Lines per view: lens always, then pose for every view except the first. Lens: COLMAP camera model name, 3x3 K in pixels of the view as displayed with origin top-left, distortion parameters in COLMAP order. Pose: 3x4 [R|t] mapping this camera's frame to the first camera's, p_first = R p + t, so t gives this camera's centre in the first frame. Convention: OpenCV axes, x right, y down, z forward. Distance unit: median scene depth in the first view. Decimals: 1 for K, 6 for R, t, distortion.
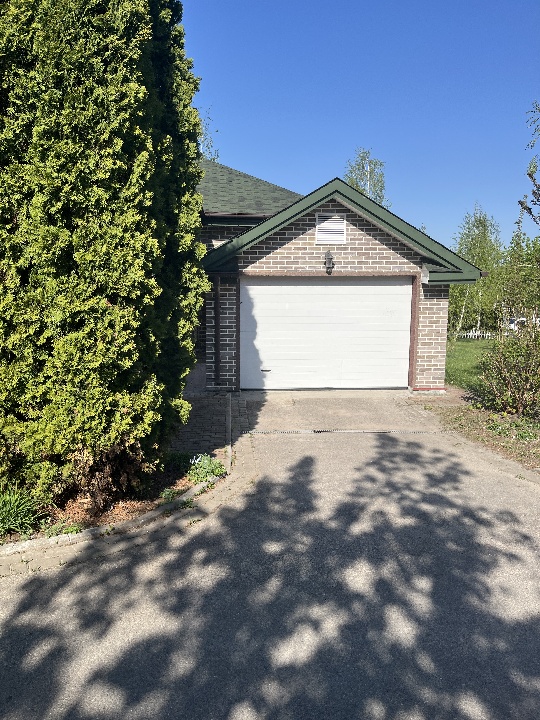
lens RADIAL K [[540.4, 0, 259.0], [0, 540.4, 387.4], [0, 0, 1]] dist [0.061389, -0.086842]
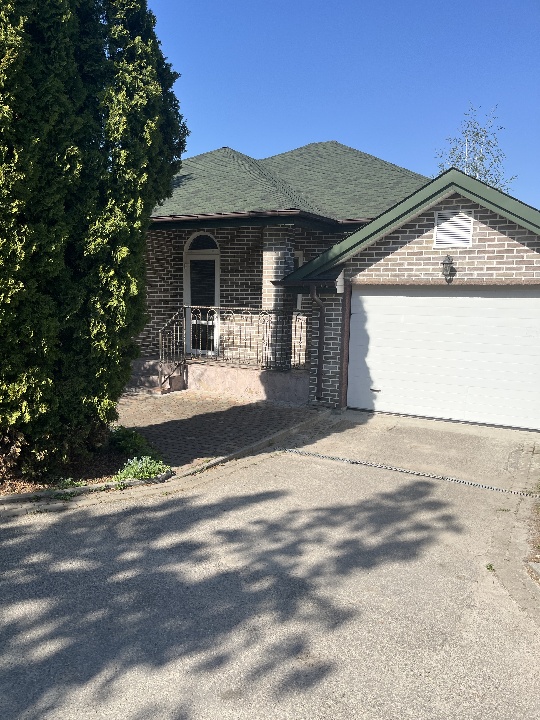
lens RADIAL K [[540.4, 0, 273.8], [0, 540.4, 366.9], [0, 0, 1]] dist [0.061389, -0.086842]
pose [[0.827012, 0.085583, -0.555632, 0.384108], [-0.121519, 0.992193, -0.028046, -0.026478], [0.548894, 0.090714, 0.830955, 0.178752]]
